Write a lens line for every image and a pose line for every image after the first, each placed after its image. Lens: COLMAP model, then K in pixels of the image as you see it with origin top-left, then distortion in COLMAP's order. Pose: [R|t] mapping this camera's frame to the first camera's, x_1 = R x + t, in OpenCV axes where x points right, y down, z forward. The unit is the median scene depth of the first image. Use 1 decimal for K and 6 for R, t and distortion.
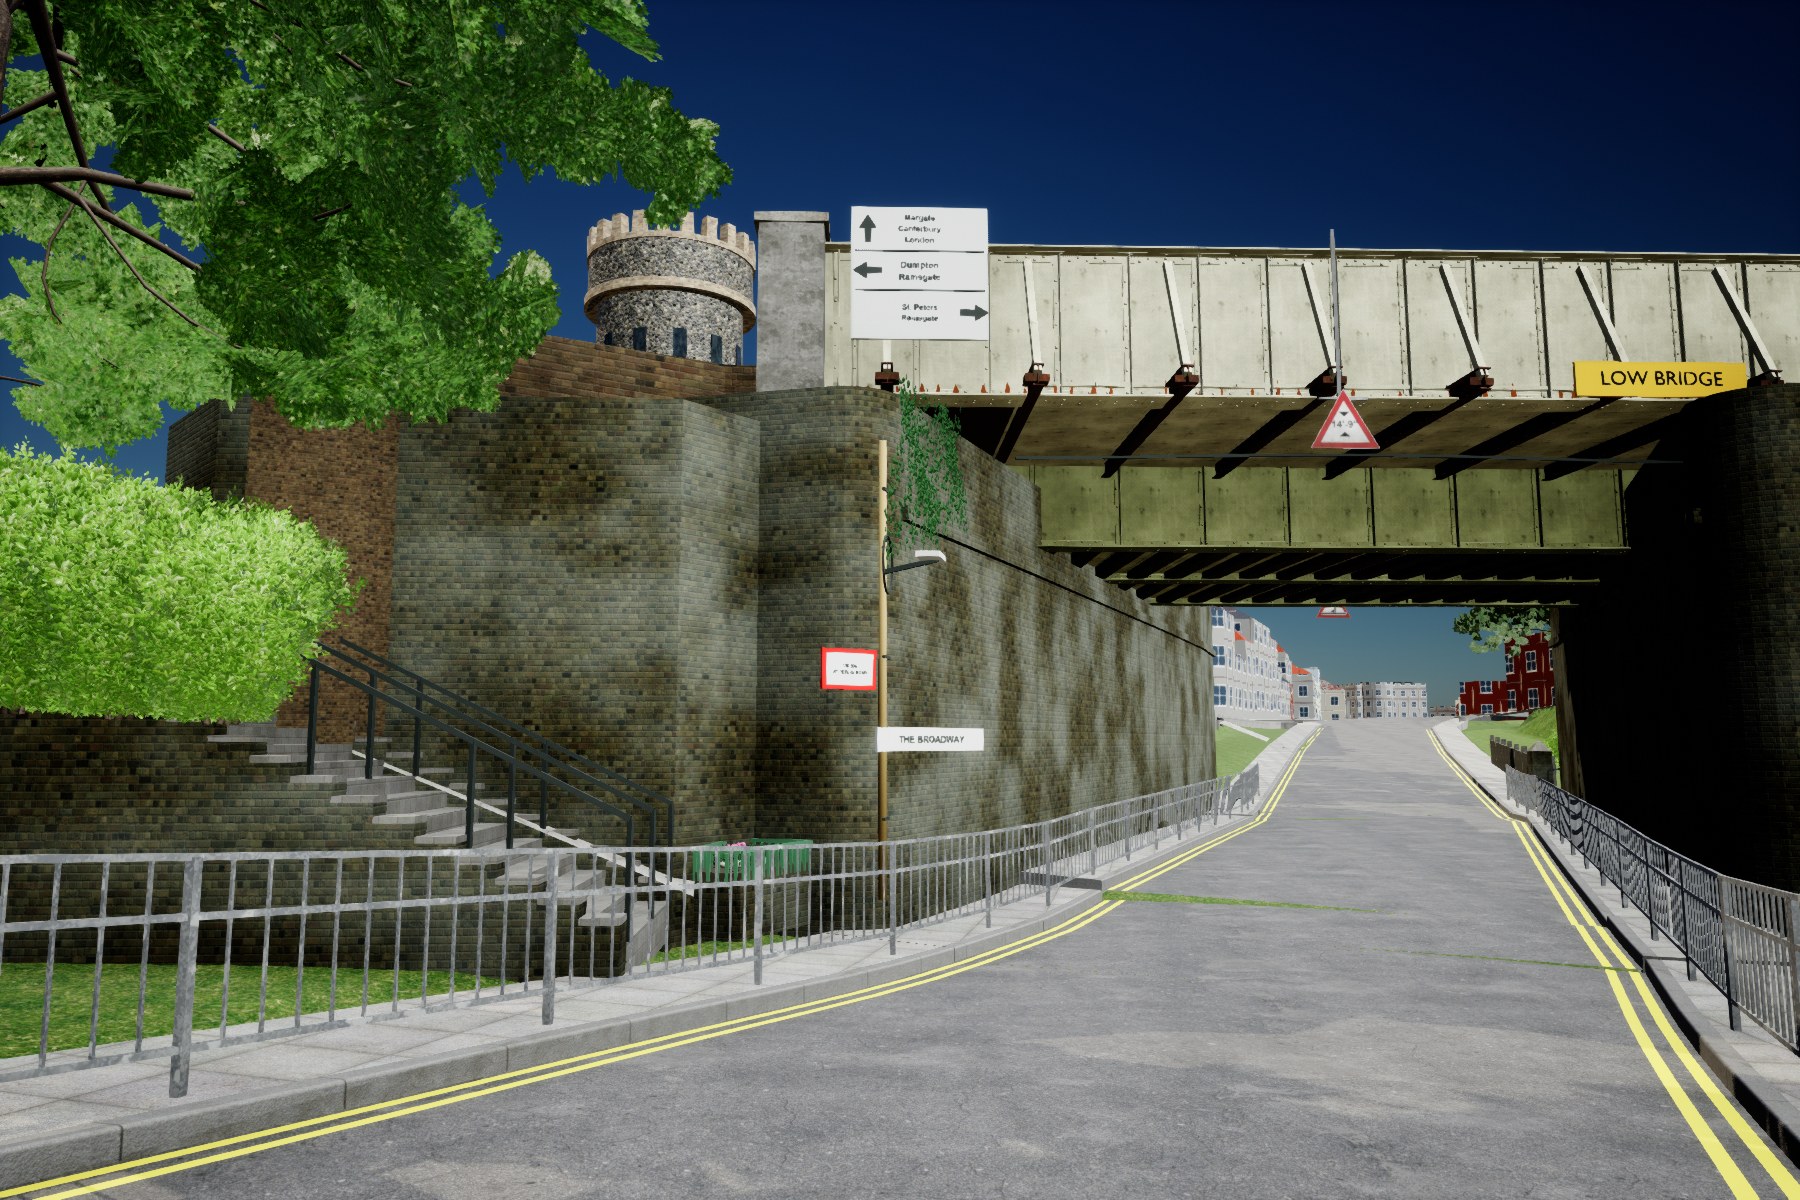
lens RADIAL K [[1190.1, 0, 900.4], [0, 1190.1, 601.8], [0, 0, 1]] dist [-0.000212, -0.002395]
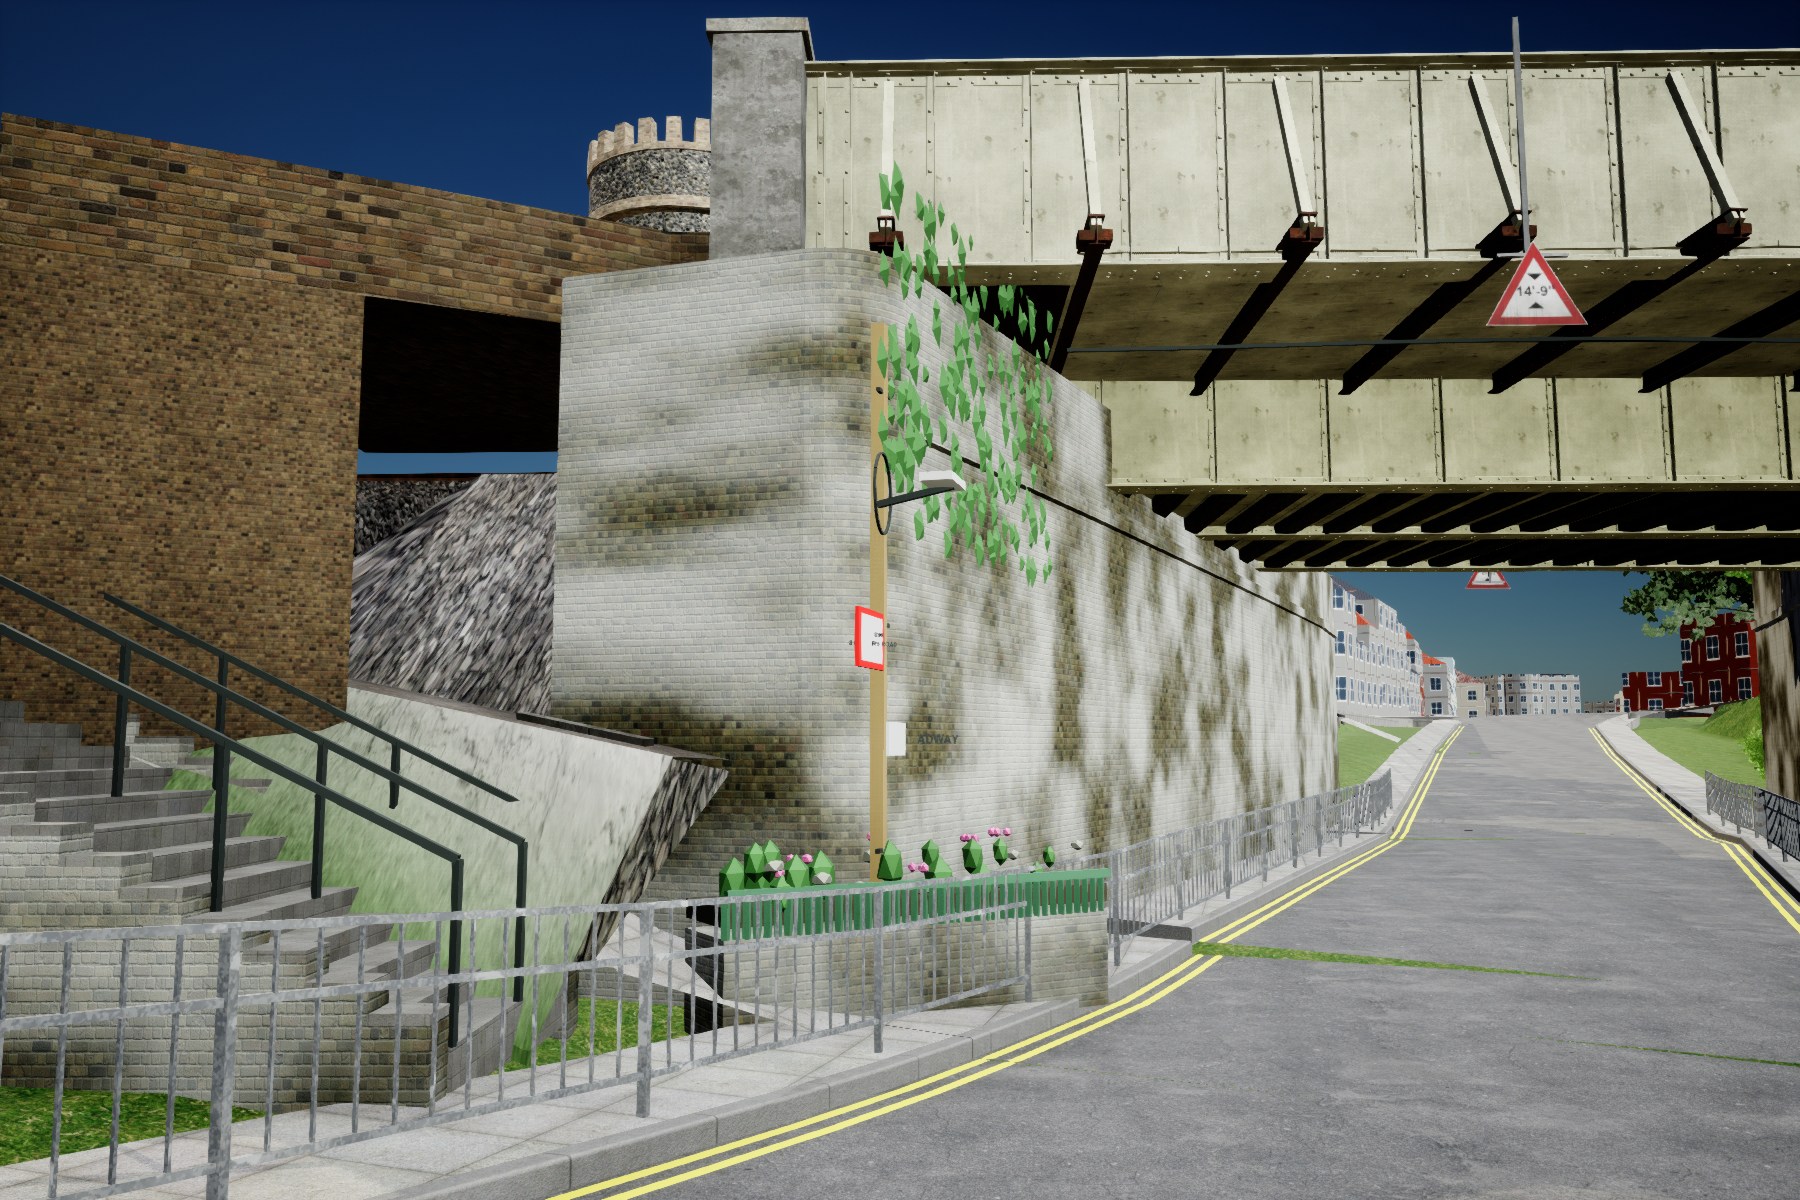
lens RADIAL K [[1329.5, 0, 901.8], [0, 1329.5, 602.0], [0, 0, 1]] dist [-0.005693, 0.010983]
pose [[0.998529, -0.005934, -0.053901, 0.037462], [0.006560, 0.999913, 0.011447, 0.021045], [0.053829, -0.011784, 0.998481, 0.177912]]
